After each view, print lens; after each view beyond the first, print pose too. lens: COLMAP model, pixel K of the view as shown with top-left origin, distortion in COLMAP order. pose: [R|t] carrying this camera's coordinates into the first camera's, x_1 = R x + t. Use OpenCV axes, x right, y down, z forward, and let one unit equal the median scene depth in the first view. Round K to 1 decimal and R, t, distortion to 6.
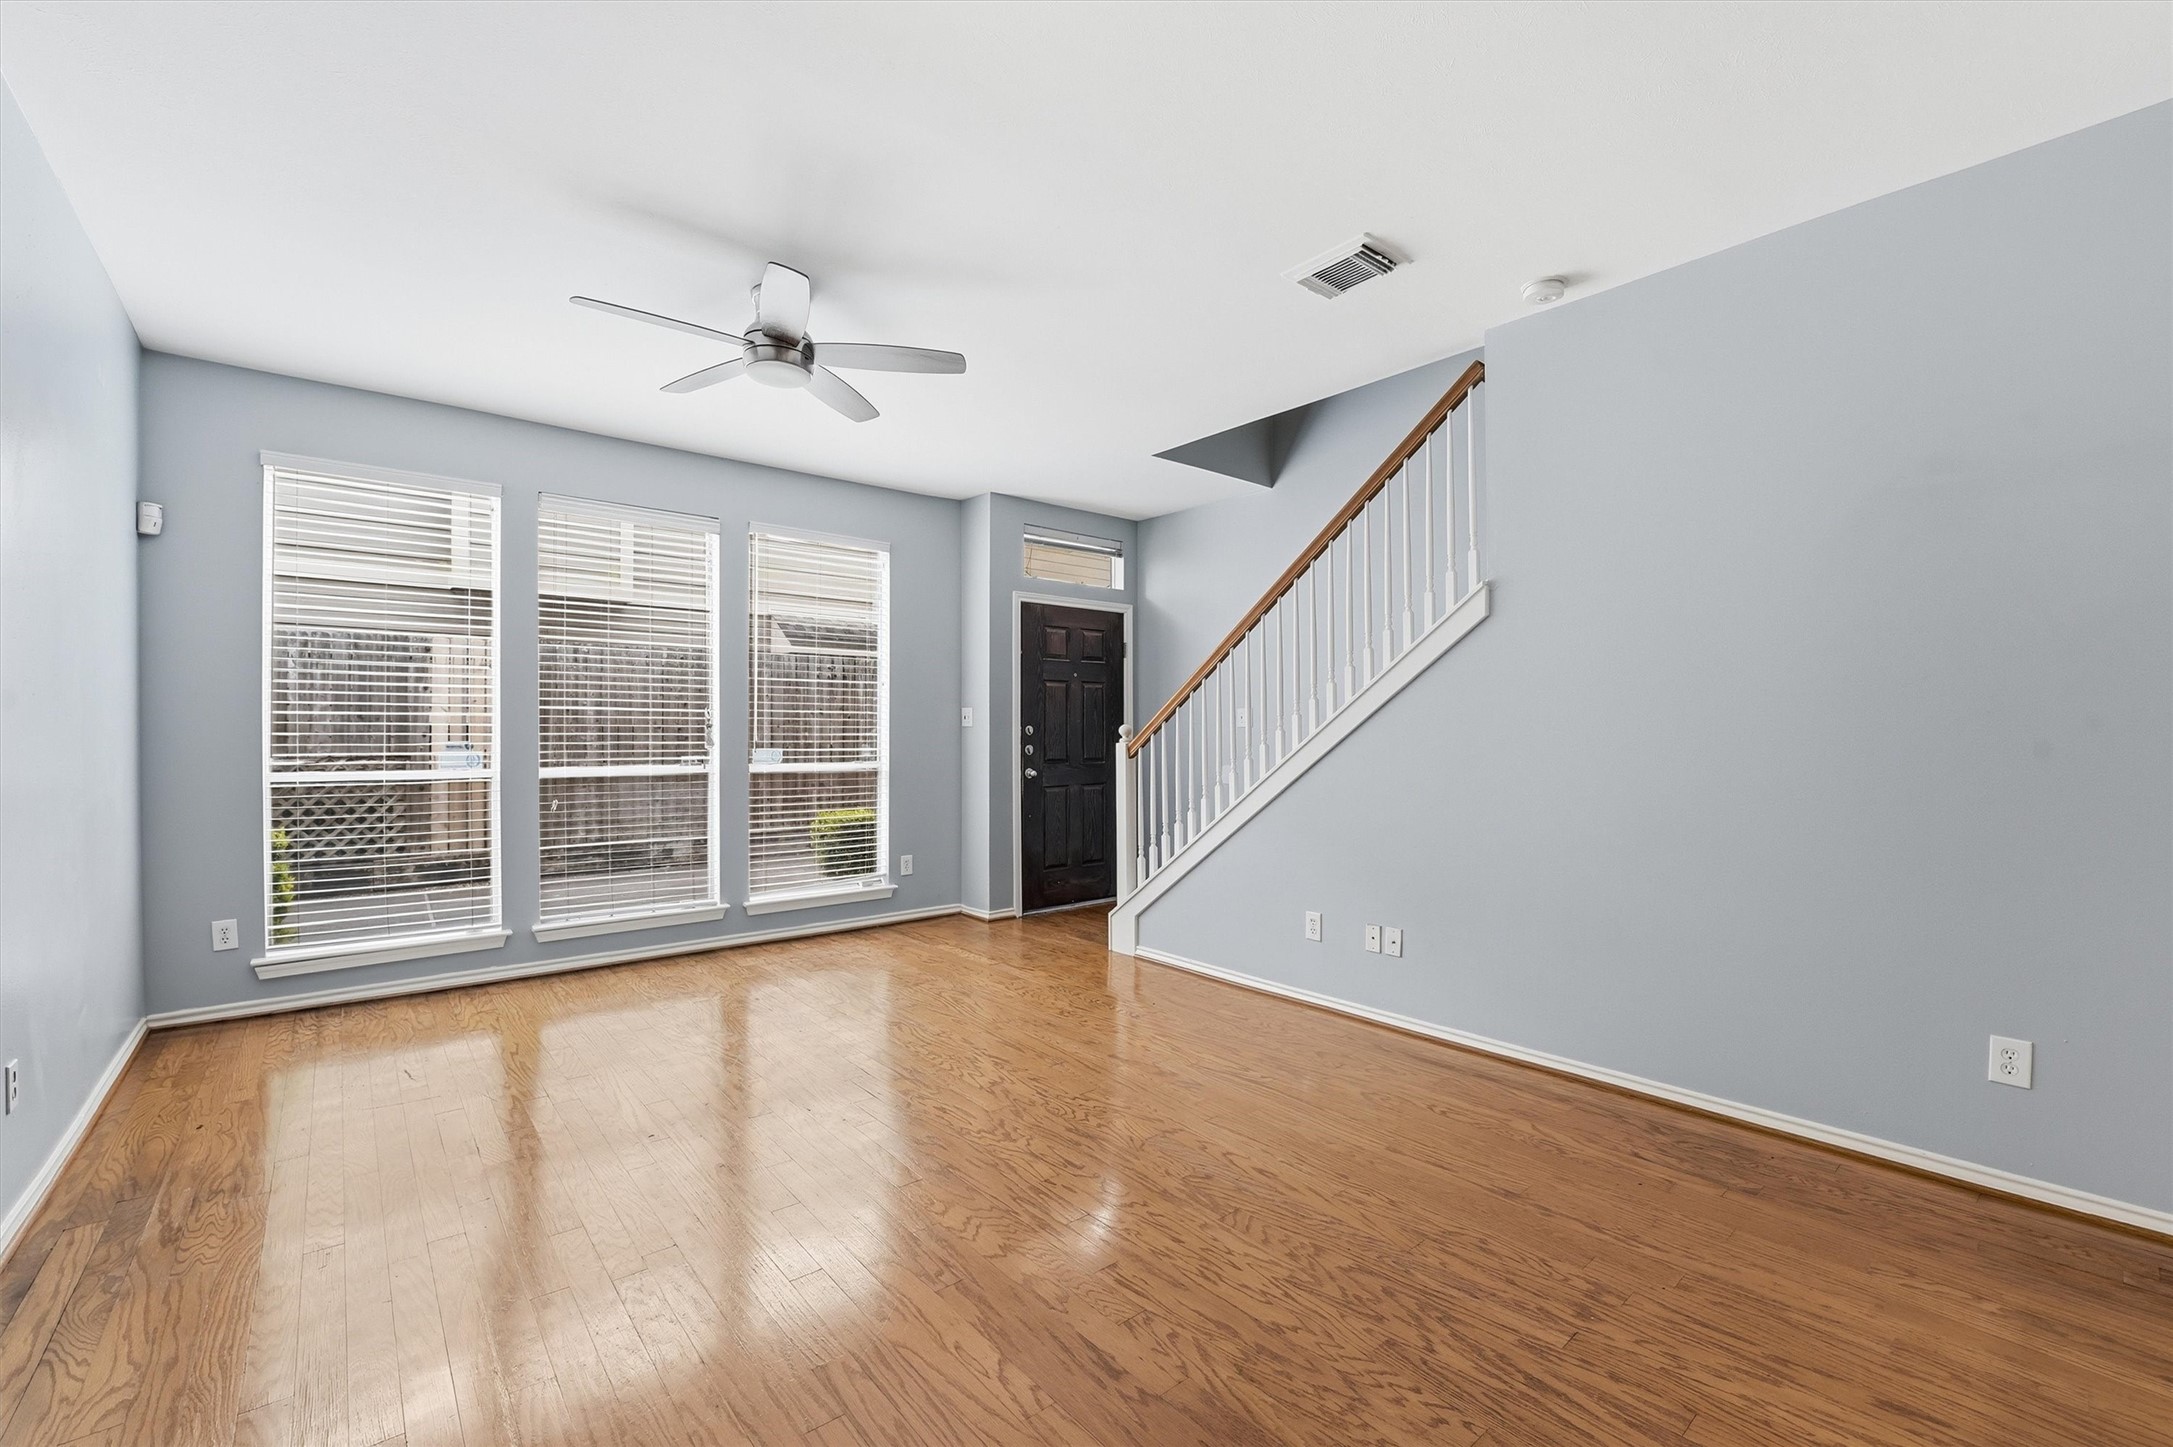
lens RADIAL K [[896.2, 0, 1091.5], [0, 896.2, 728.5], [0, 0, 1]] dist [-0.022561, 0.000525]
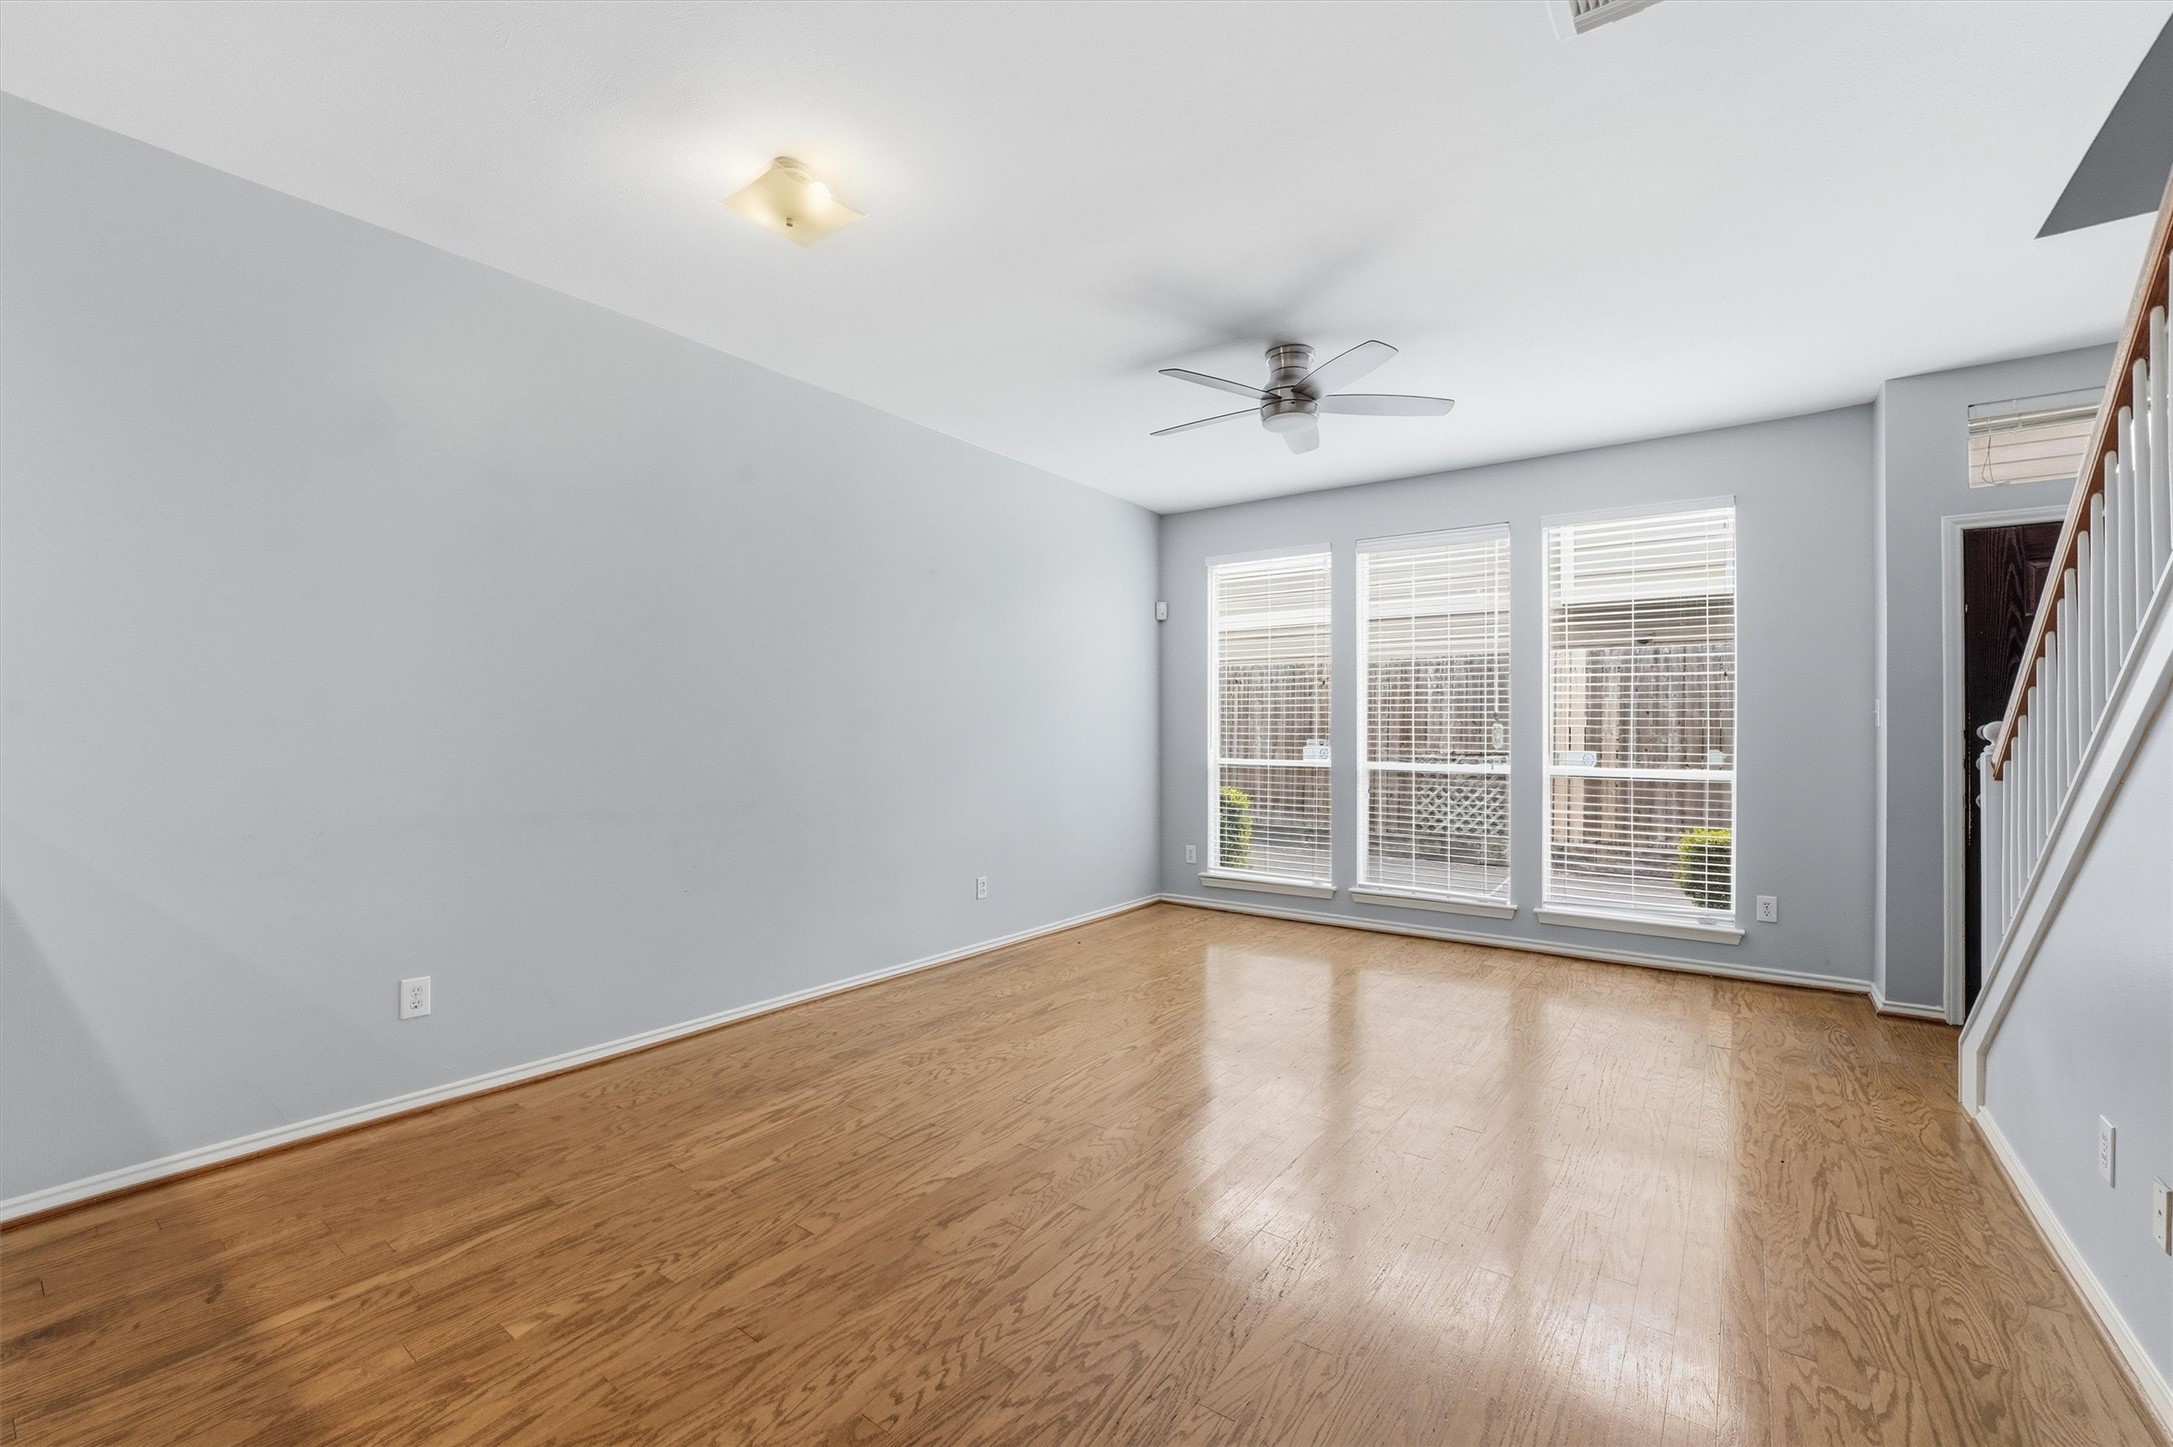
lens RADIAL K [[896.2, 0, 1091.5], [0, 896.2, 728.5], [0, 0, 1]] dist [-0.022561, 0.000525]
pose [[0.231855, -0.004432, -0.972740, 0.549761], [0.000273, 0.999990, -0.004492, 0.004069], [0.972750, 0.000776, 0.231854, 0.370920]]
